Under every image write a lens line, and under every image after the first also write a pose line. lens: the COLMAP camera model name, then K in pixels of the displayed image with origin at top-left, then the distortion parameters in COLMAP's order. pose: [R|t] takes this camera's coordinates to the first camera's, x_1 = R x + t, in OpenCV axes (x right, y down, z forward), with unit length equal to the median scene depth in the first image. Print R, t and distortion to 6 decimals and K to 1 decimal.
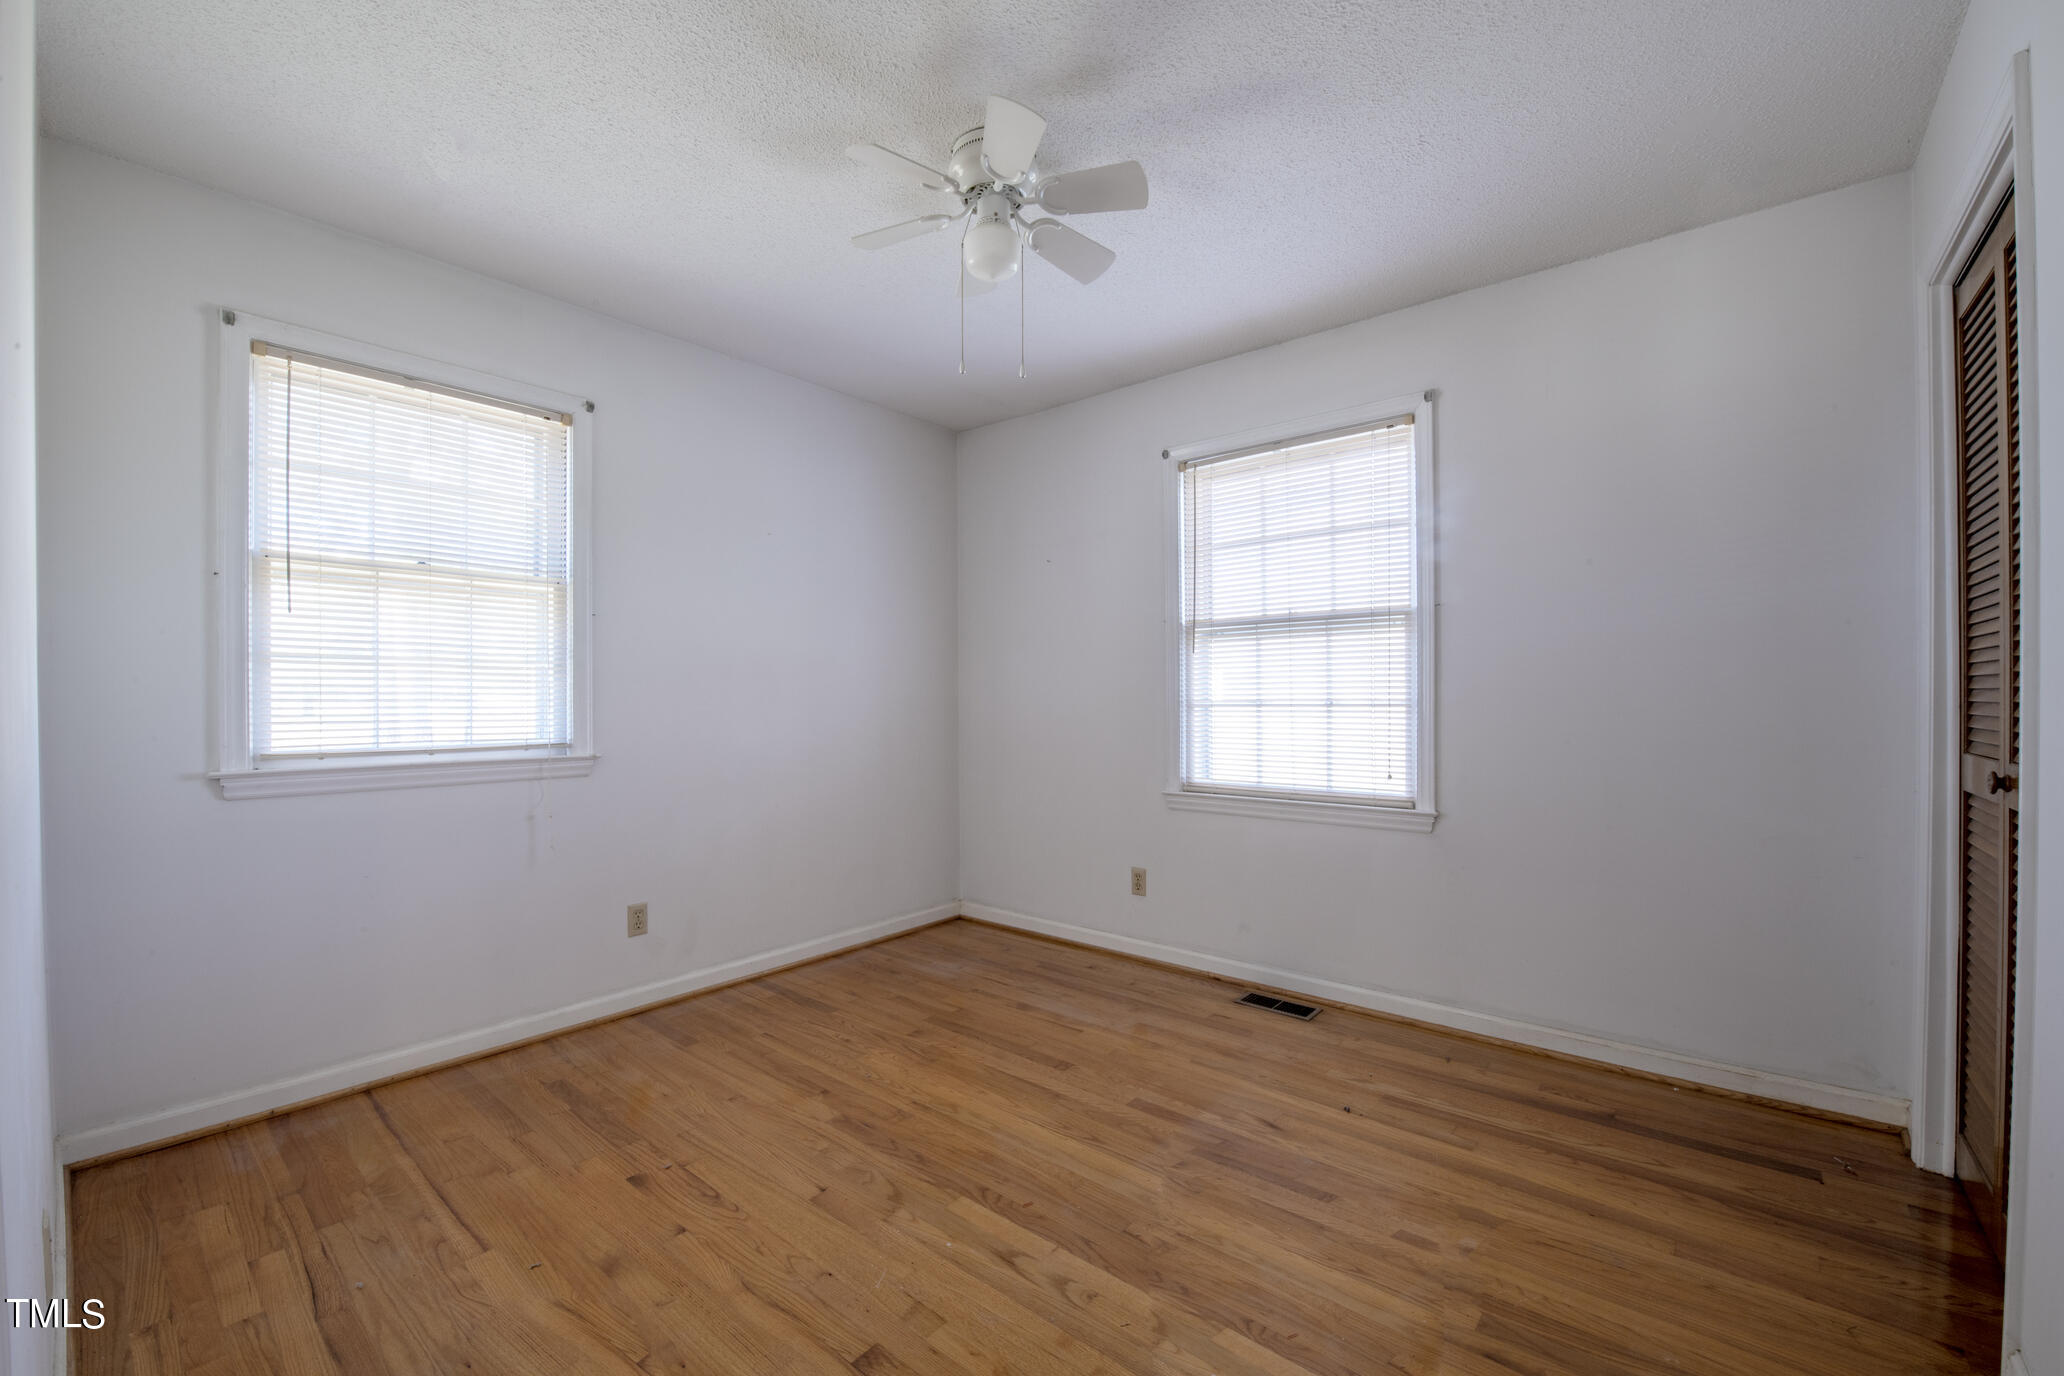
lens RADIAL K [[834.2, 0, 1033.1], [0, 834.2, 702.2], [0, 0, 1]] dist [-0.000067, -0.000010]
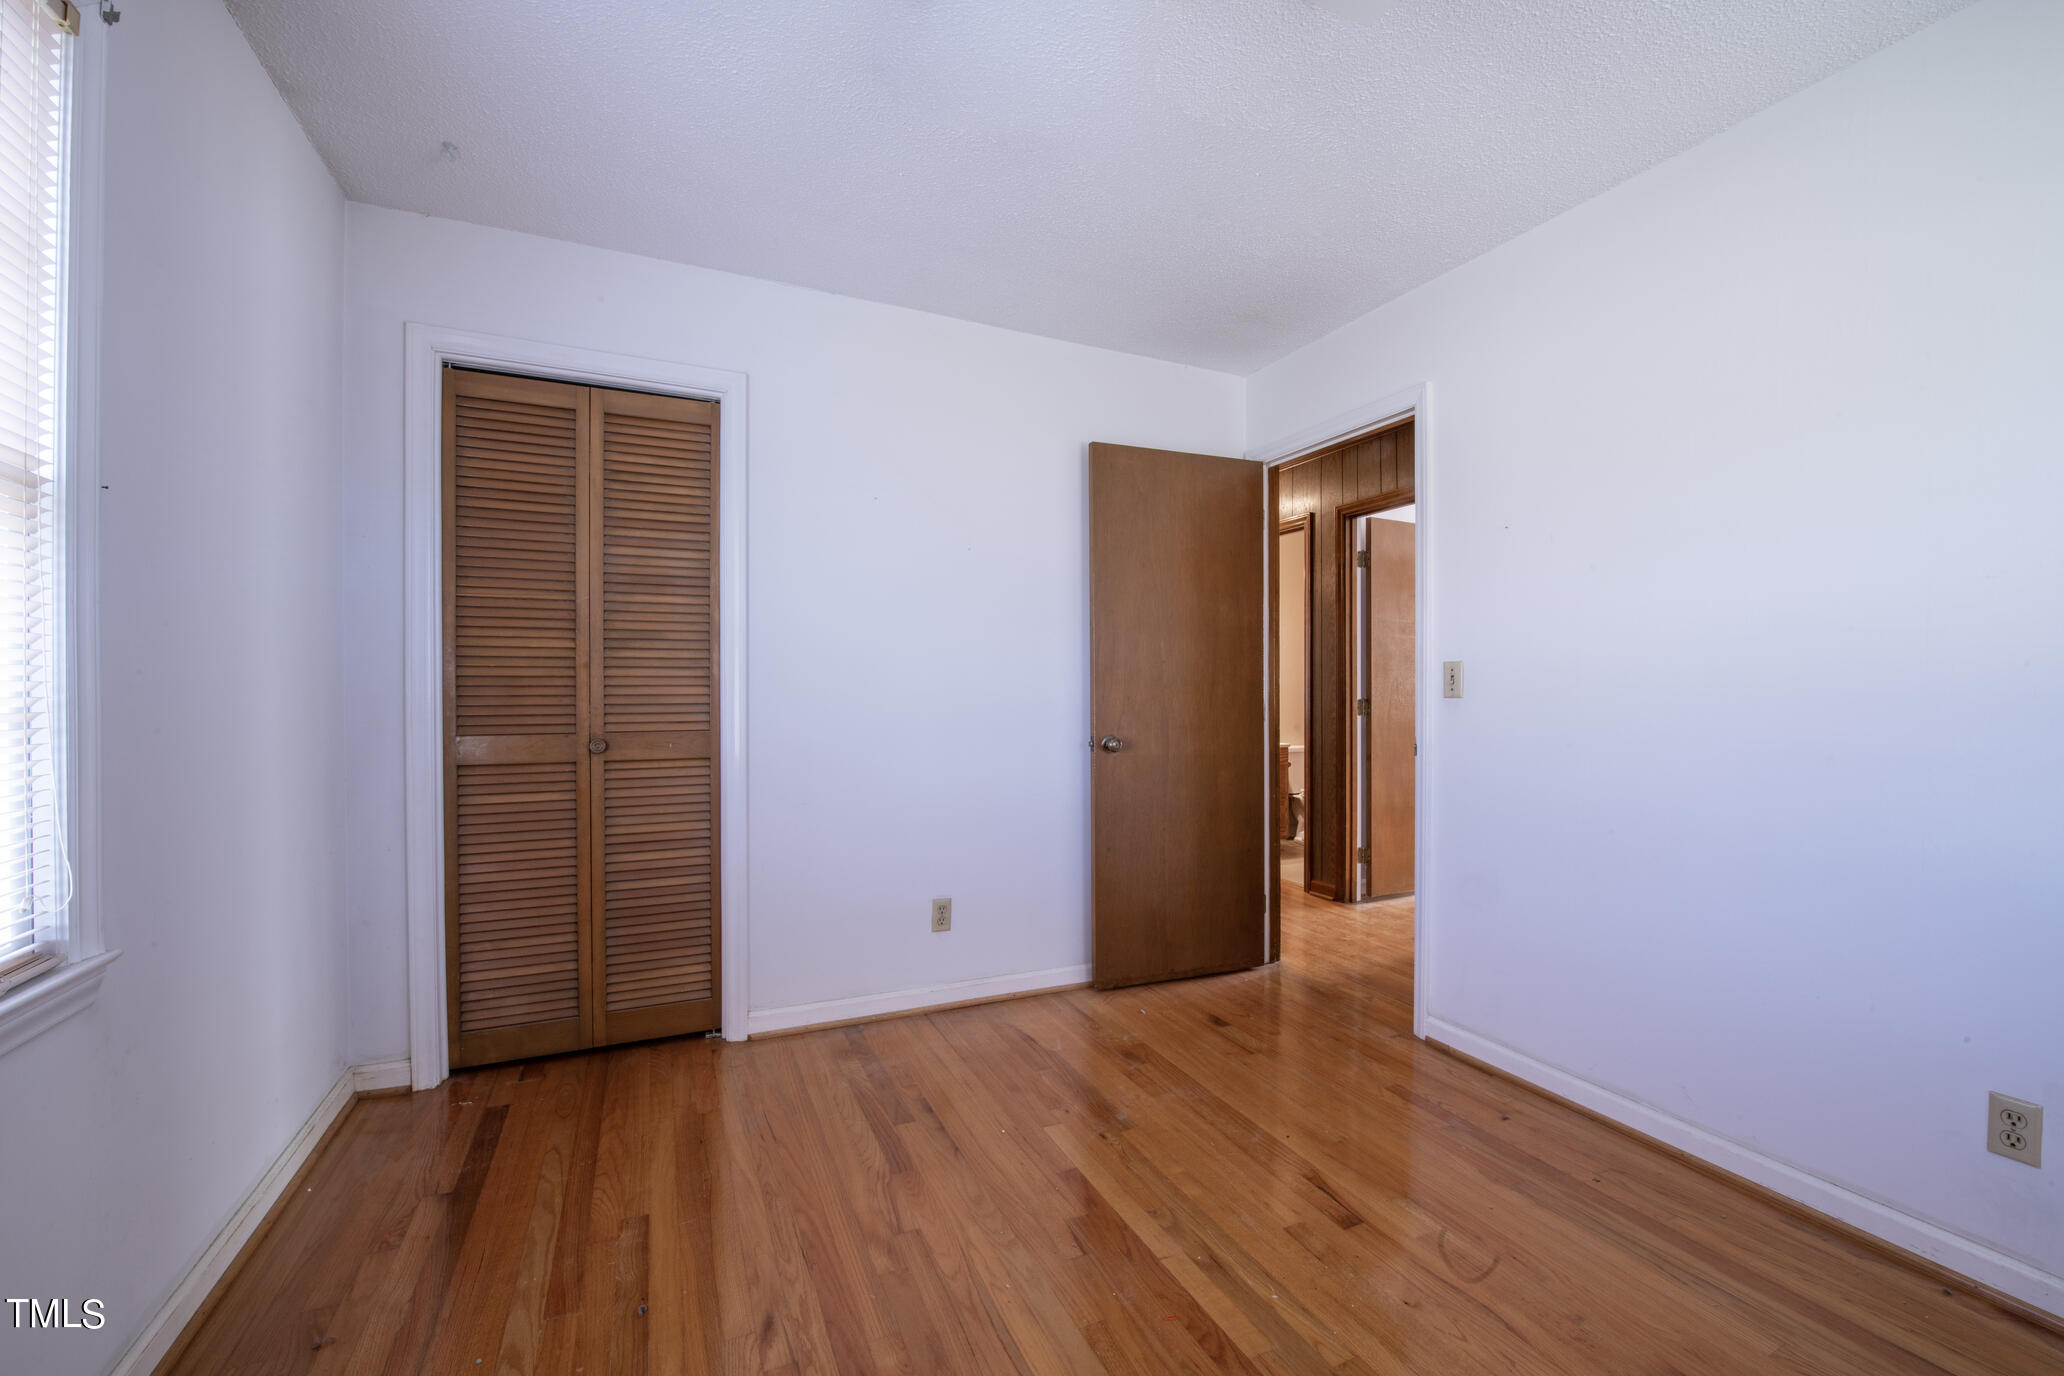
lens RADIAL K [[834.2, 0, 1028.2], [0, 834.2, 691.5], [0, 0, 1]] dist [-0.000067, -0.000010]
pose [[-0.898299, -0.004238, 0.439364, -0.240334], [-0.004727, 0.999989, -0.000019, -0.015868], [-0.439359, -0.002094, -0.898309, 1.809670]]
